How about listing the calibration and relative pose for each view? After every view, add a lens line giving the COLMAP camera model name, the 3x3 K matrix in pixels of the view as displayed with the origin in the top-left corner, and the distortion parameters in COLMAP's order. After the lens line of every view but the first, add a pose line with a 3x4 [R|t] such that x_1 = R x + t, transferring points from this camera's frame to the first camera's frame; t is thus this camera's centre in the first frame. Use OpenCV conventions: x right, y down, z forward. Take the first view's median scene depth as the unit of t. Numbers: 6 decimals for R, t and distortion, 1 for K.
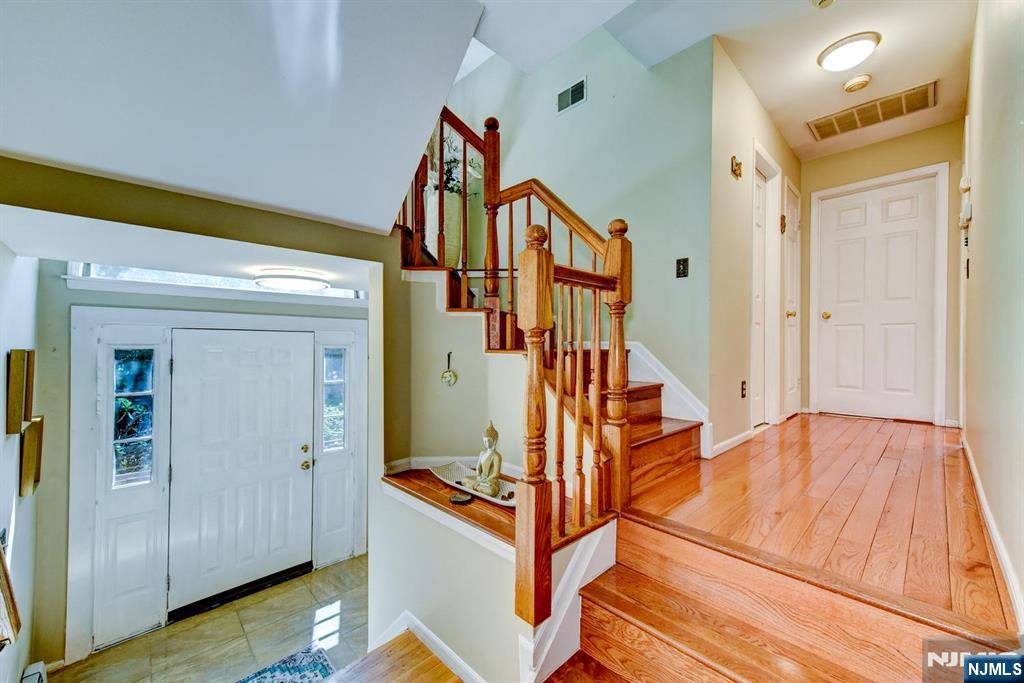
lens RADIAL K [[416.6, 0, 506.0], [0, 416.6, 339.9], [0, 0, 1]] dist [-0.000276, -0.000242]
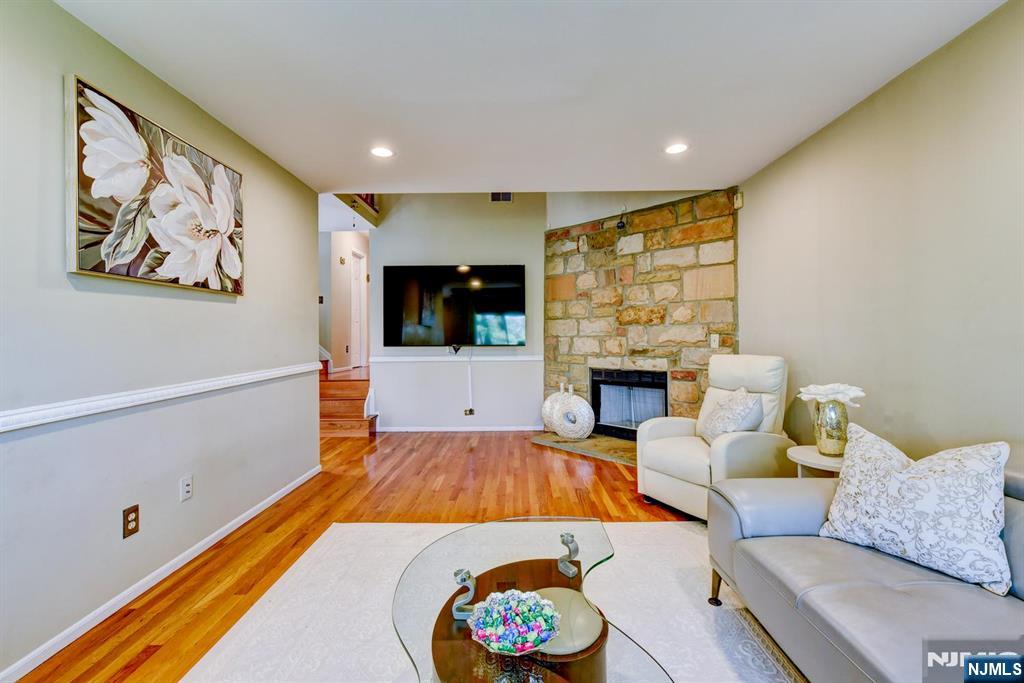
lens RADIAL K [[418.5, 0, 516.9], [0, 418.5, 333.5], [0, 0, 1]] dist [0.001238, -0.000347]
pose [[0.694804, -0.004847, 0.719183, -0.428722], [0.009042, 0.999957, -0.001996, 0.037854], [-0.719142, 0.007889, 0.694818, -1.197395]]
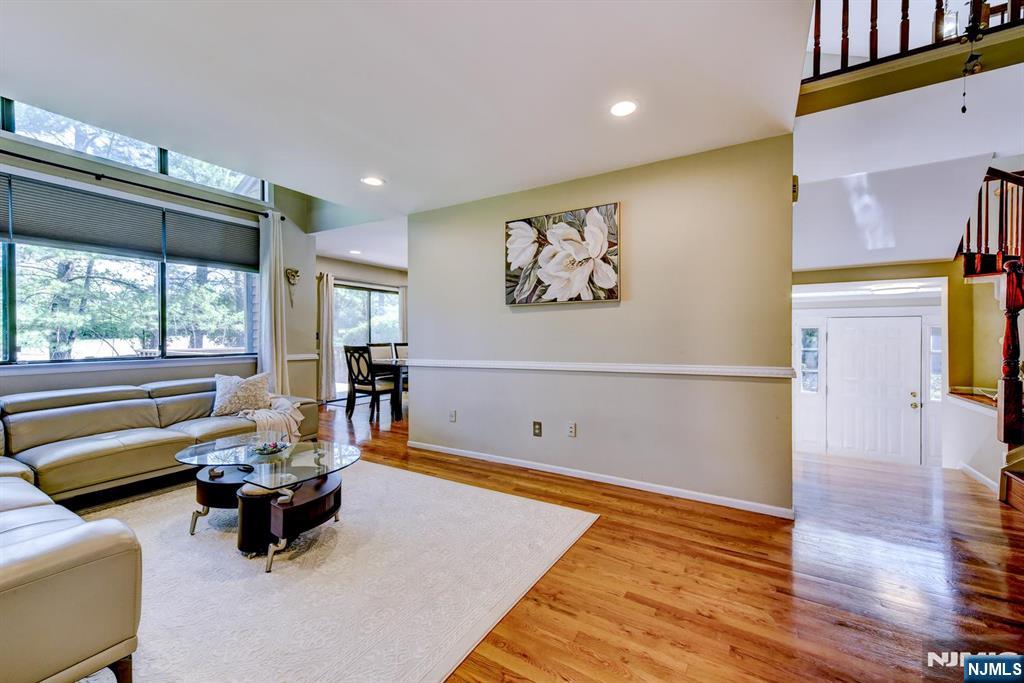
lens RADIAL K [[399.2, 0, 519.0], [0, 399.2, 339.0], [0, 0, 1]] dist [0.005479, -0.000130]
pose [[0.266646, 0.006366, -0.963774, 0.543795], [0.003775, 0.999964, 0.007649, 0.041860], [0.963787, -0.005678, 0.266612, -0.777845]]
